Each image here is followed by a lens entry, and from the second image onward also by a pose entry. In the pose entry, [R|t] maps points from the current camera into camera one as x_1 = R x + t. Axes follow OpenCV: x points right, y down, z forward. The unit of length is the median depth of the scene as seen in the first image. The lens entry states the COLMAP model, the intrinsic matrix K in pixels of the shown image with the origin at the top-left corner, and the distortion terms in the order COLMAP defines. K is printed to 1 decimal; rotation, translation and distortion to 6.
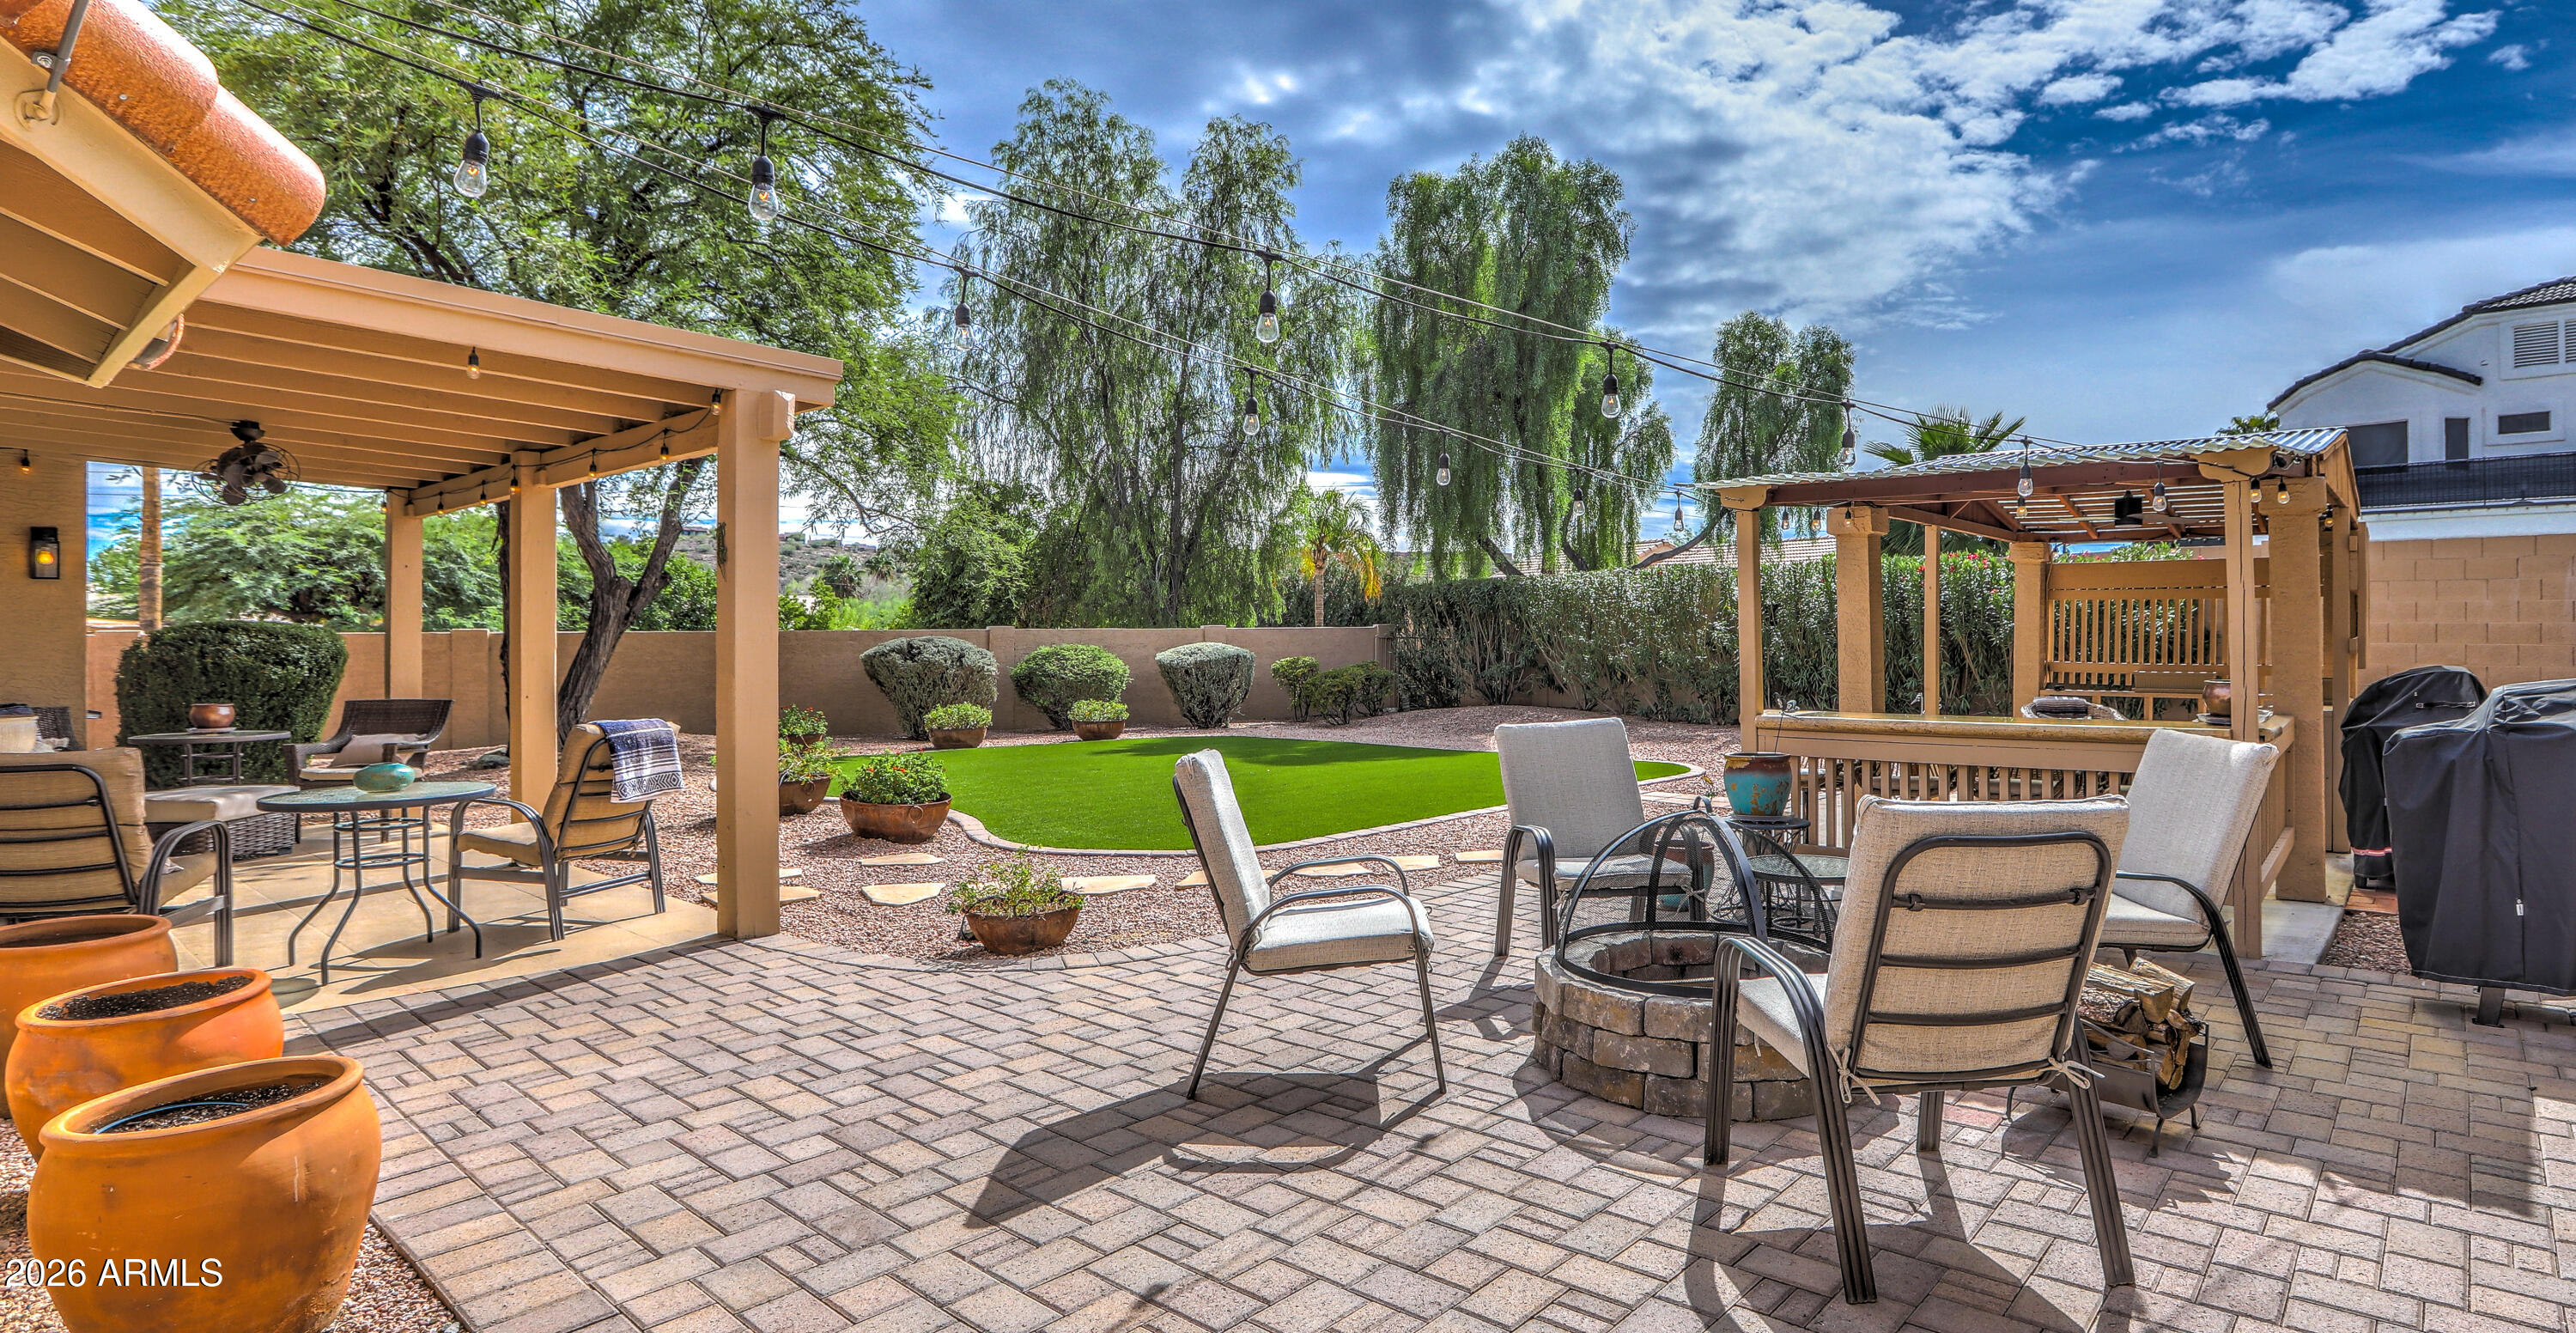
lens RADIAL K [[1297.8, 0, 1398.6], [0, 1297.8, 656.9], [0, 0, 1]] dist [-0.016103, 0.000427]
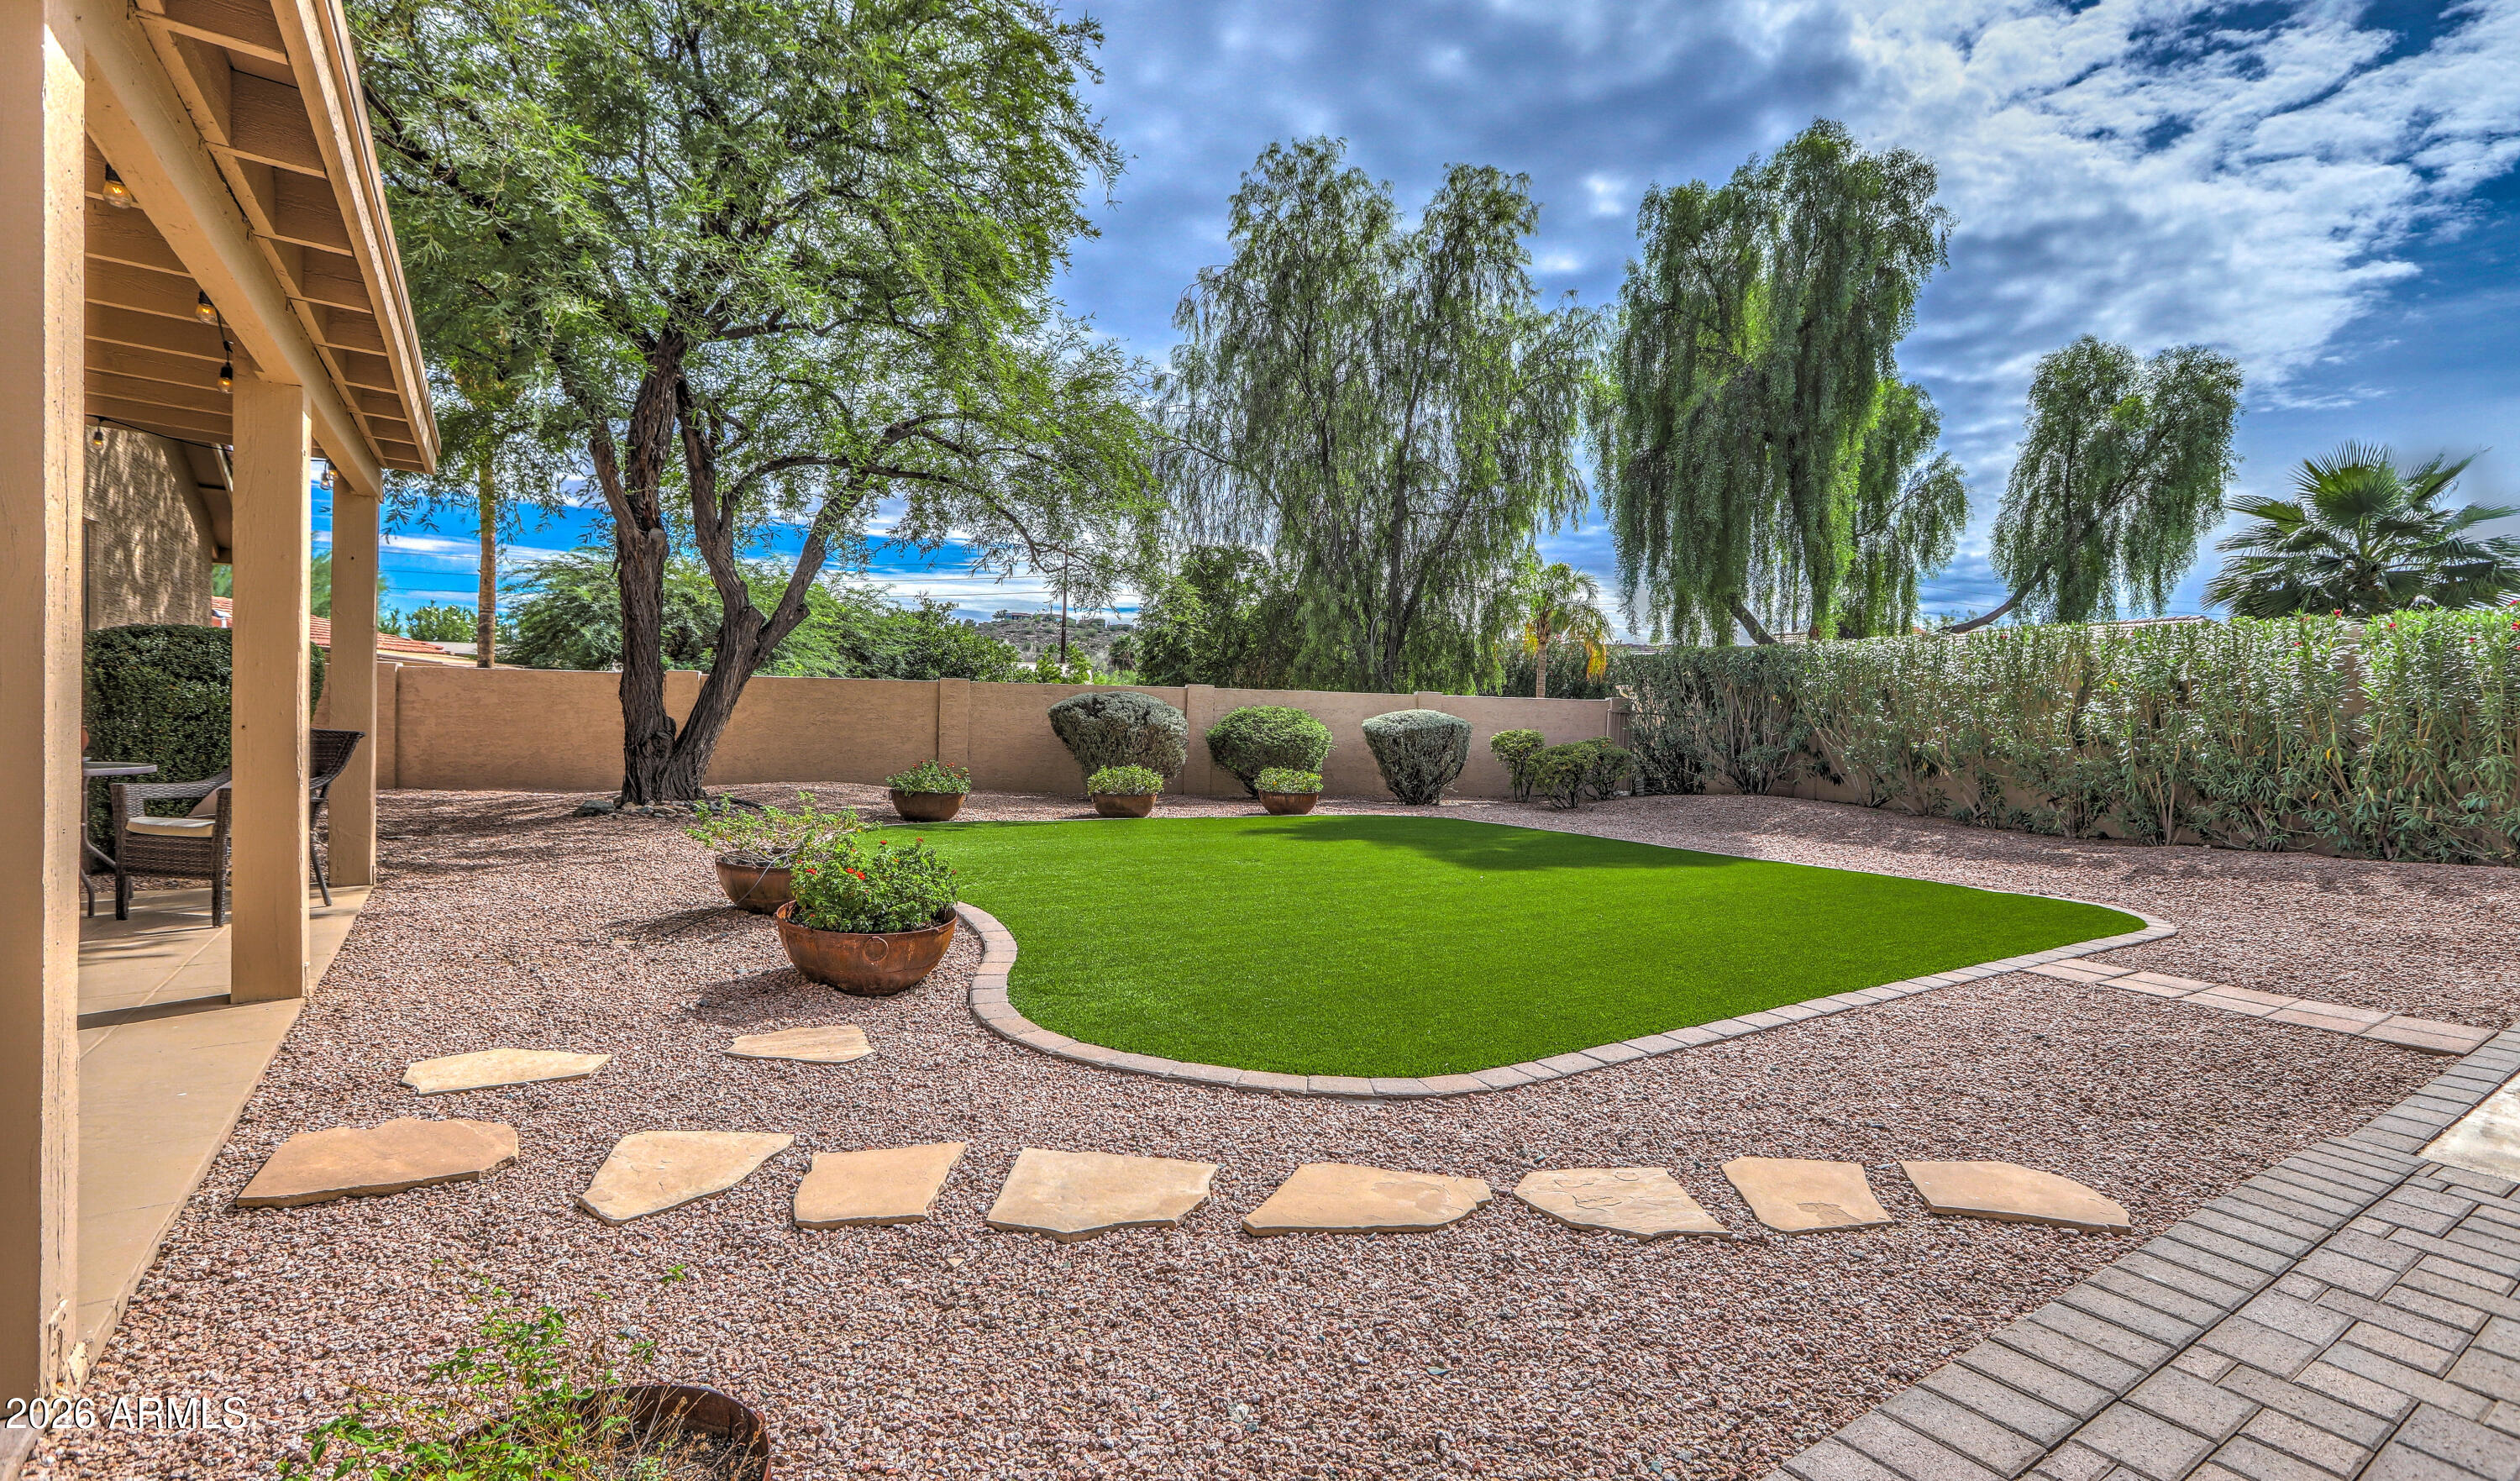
lens RADIAL K [[1148.0, 0, 1294.5], [0, 1148.0, 714.3], [0, 0, 1]] dist [0.017007, 0.000000]
pose [[0.963888, 0.031648, -0.264421, -0.016752], [-0.036091, 0.999277, -0.011961, 0.004229], [0.263851, 0.021073, 0.964333, 0.180894]]
